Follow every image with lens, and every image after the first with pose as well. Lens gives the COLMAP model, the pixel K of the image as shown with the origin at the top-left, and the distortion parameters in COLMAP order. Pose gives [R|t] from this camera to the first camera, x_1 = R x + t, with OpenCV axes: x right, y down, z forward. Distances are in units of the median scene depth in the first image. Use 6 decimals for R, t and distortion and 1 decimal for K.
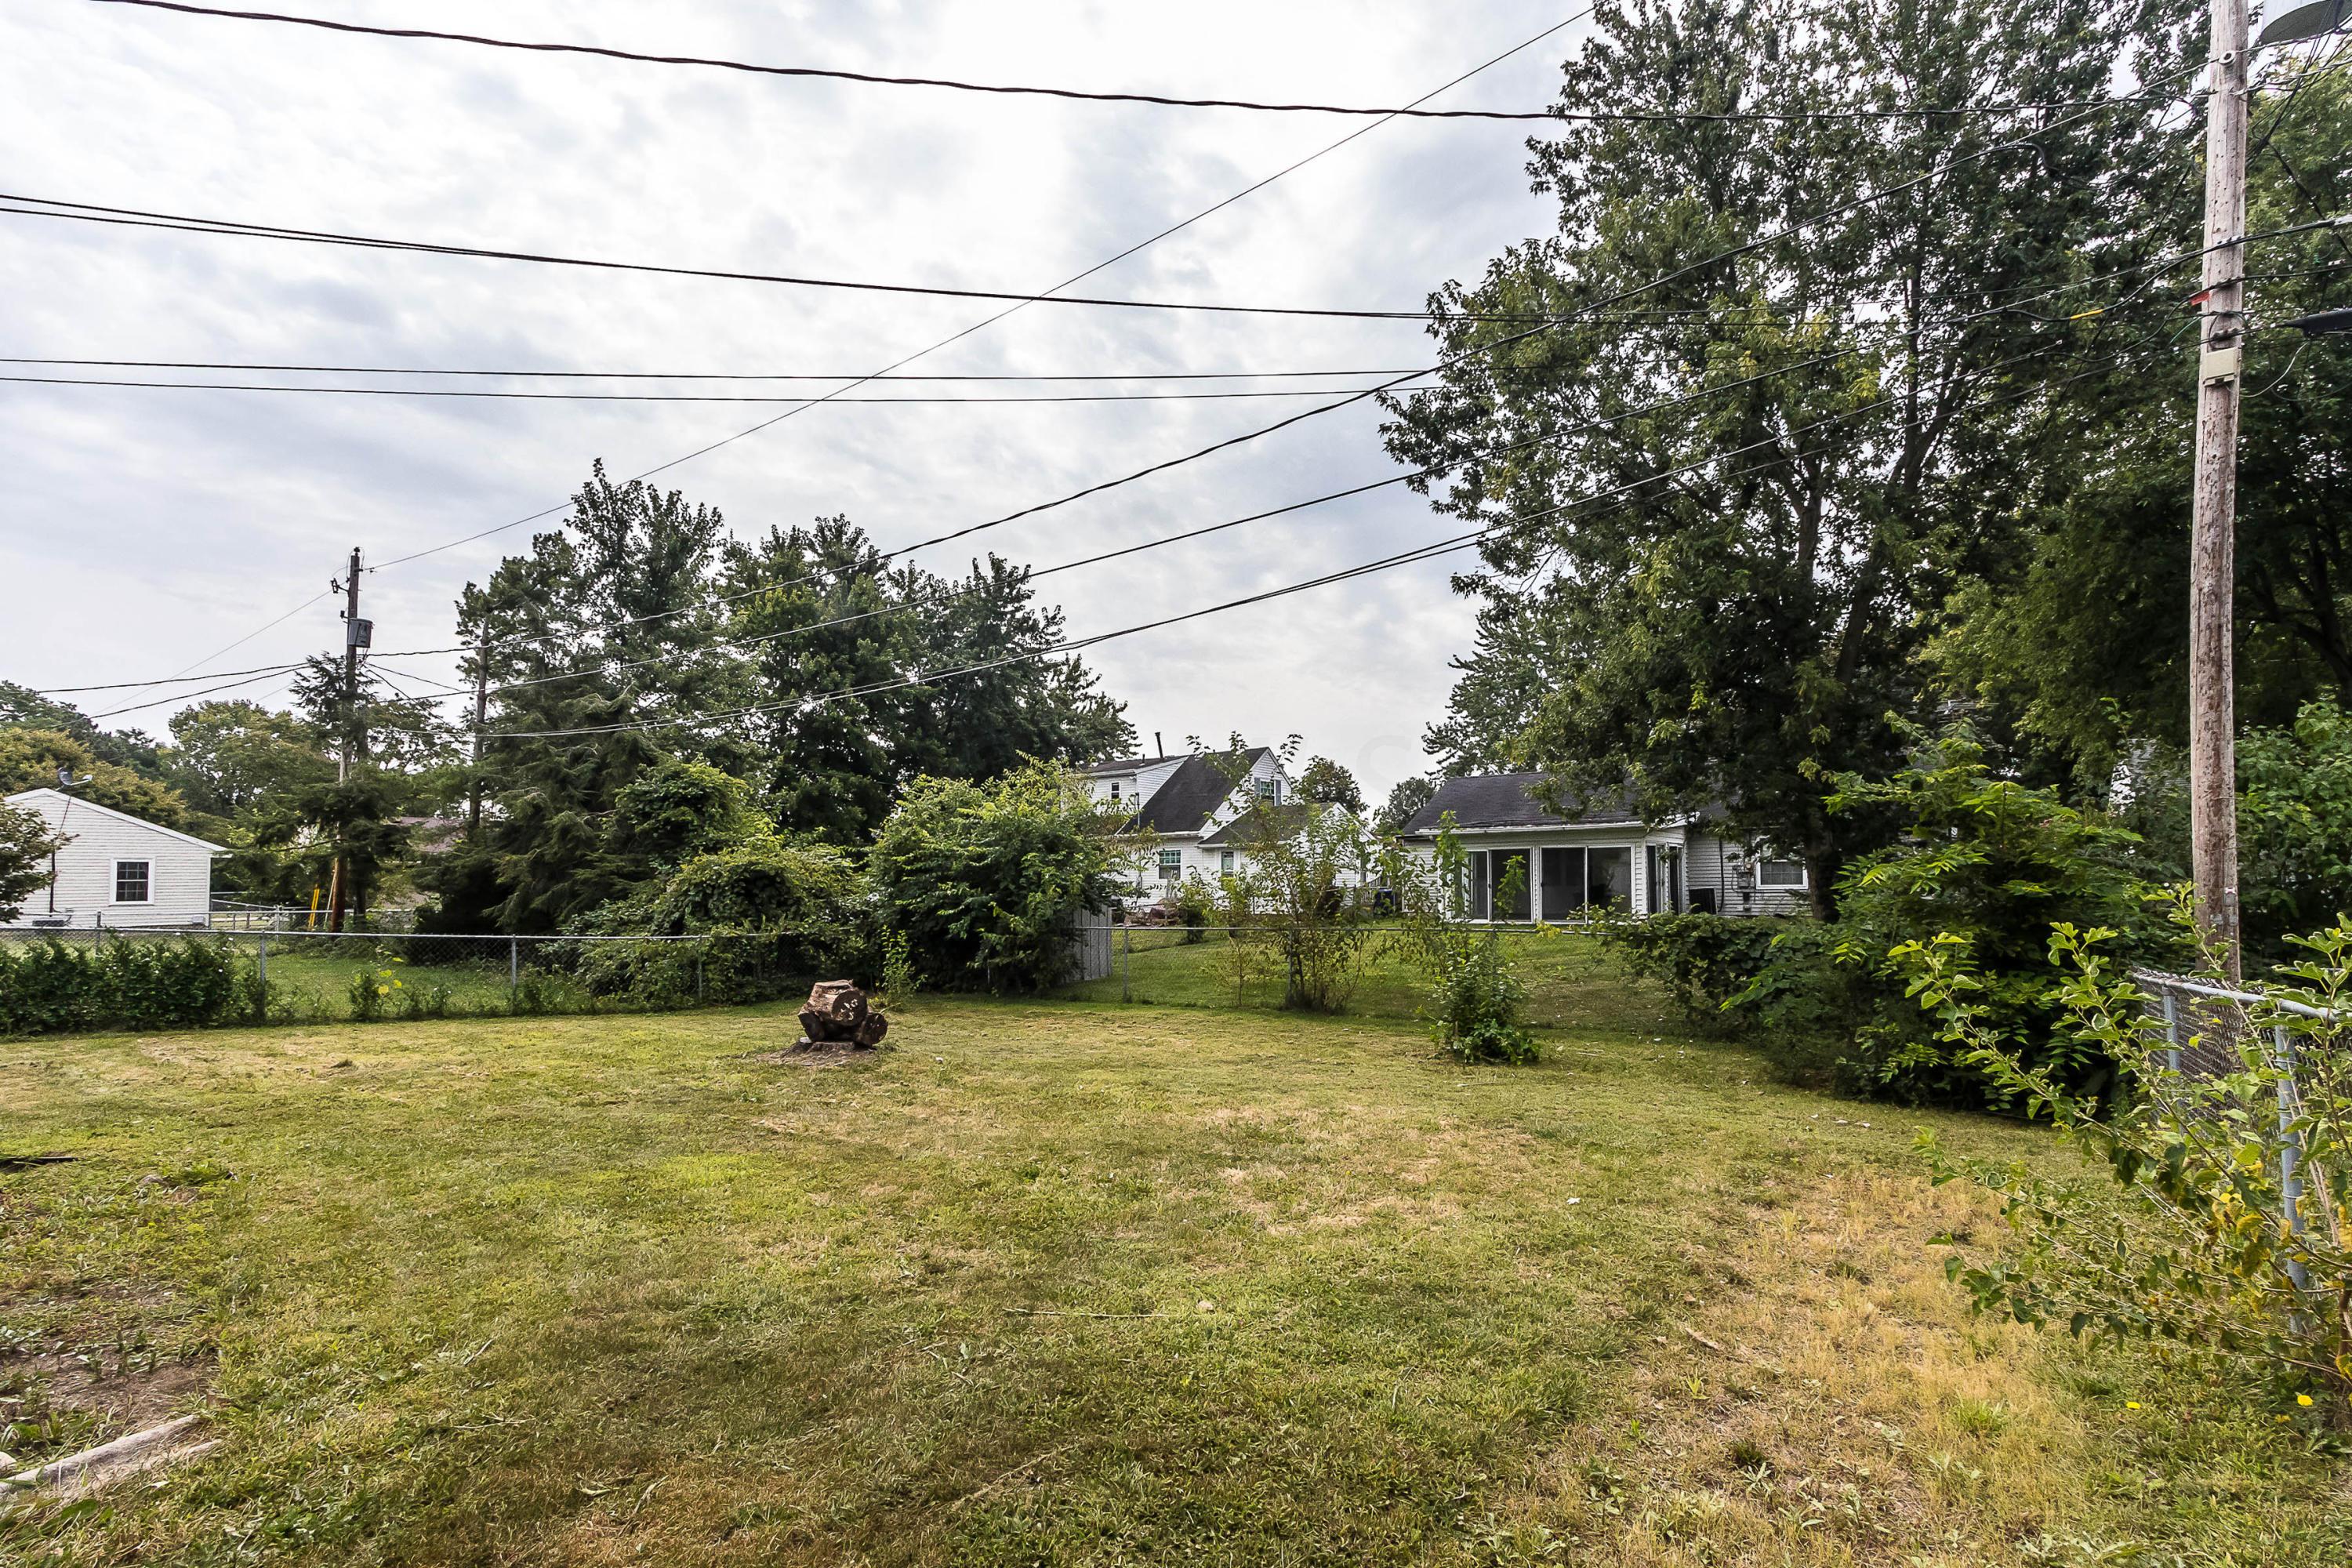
lens RADIAL K [[1069.2, 0, 1176.6], [0, 1069.2, 822.6], [0, 0, 1]] dist [-0.000629, -0.004149]
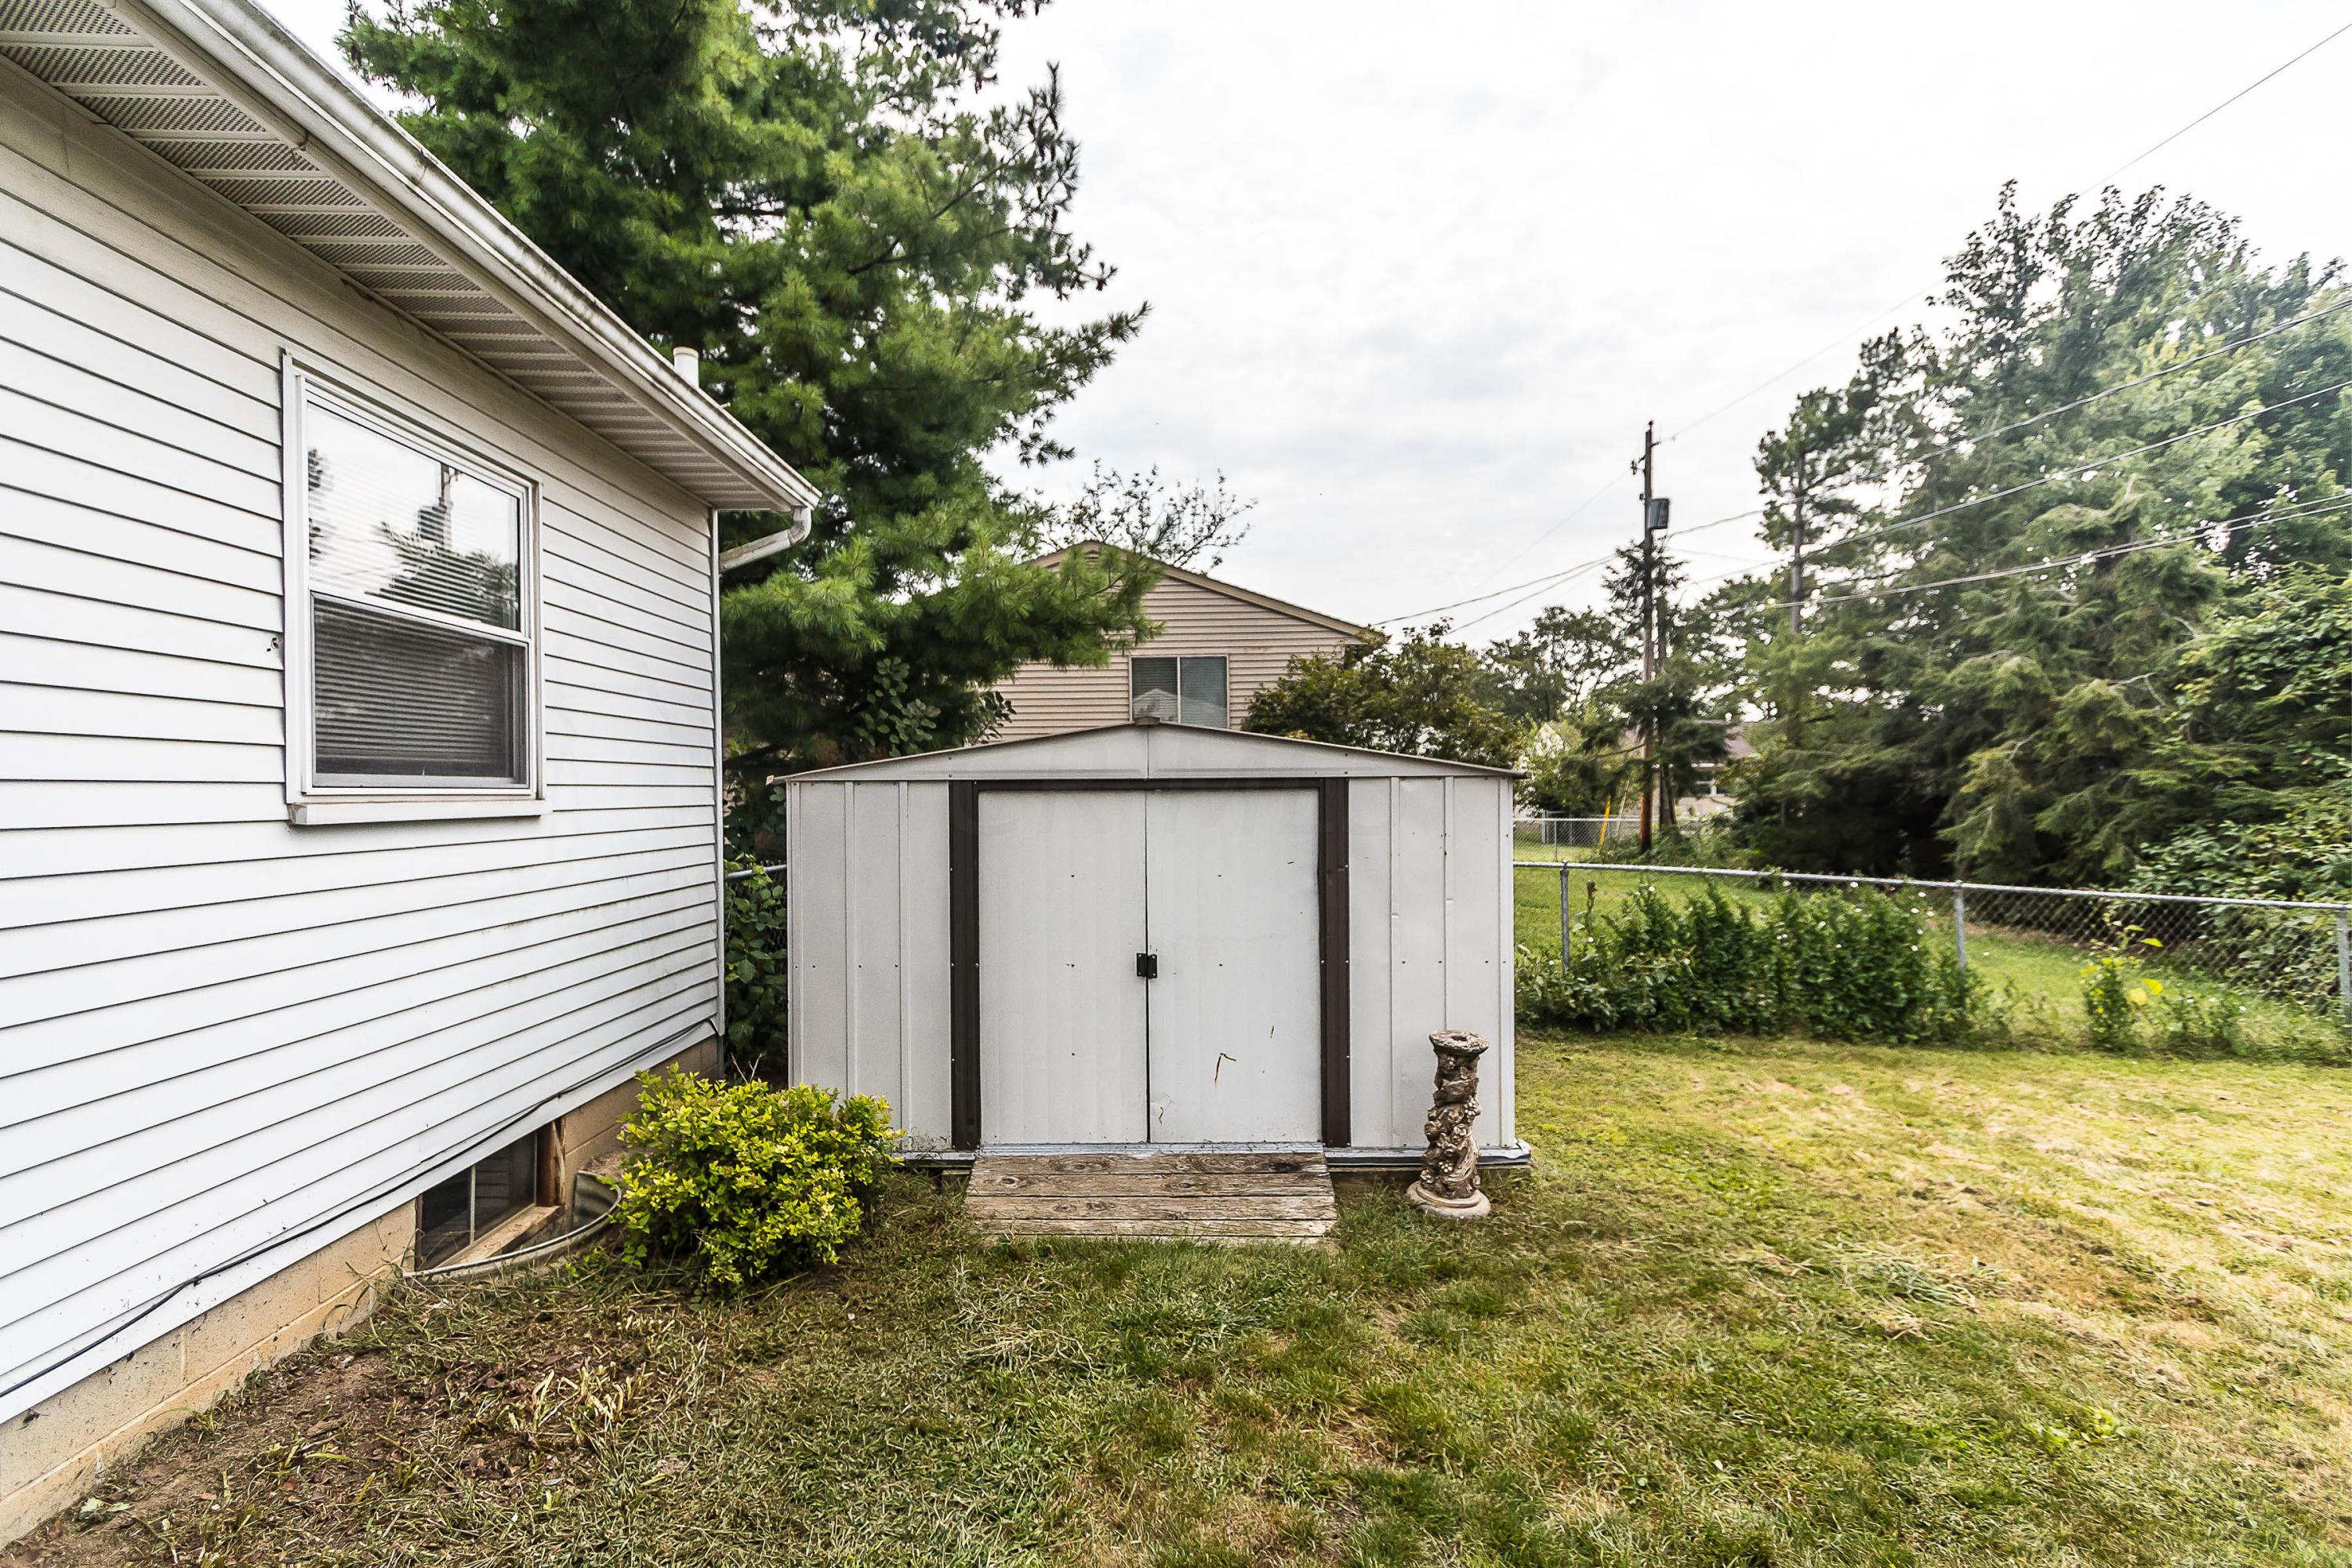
lens RADIAL K [[1149.4, 0, 1176.0], [0, 1149.4, 784.0], [0, 0, 1]] dist [0.001209, -0.001340]
pose [[0.566910, -0.002462, -0.823776, -0.327301], [0.047309, 0.998442, 0.029573, 0.005139], [0.822420, -0.055738, 0.566144, 0.165068]]
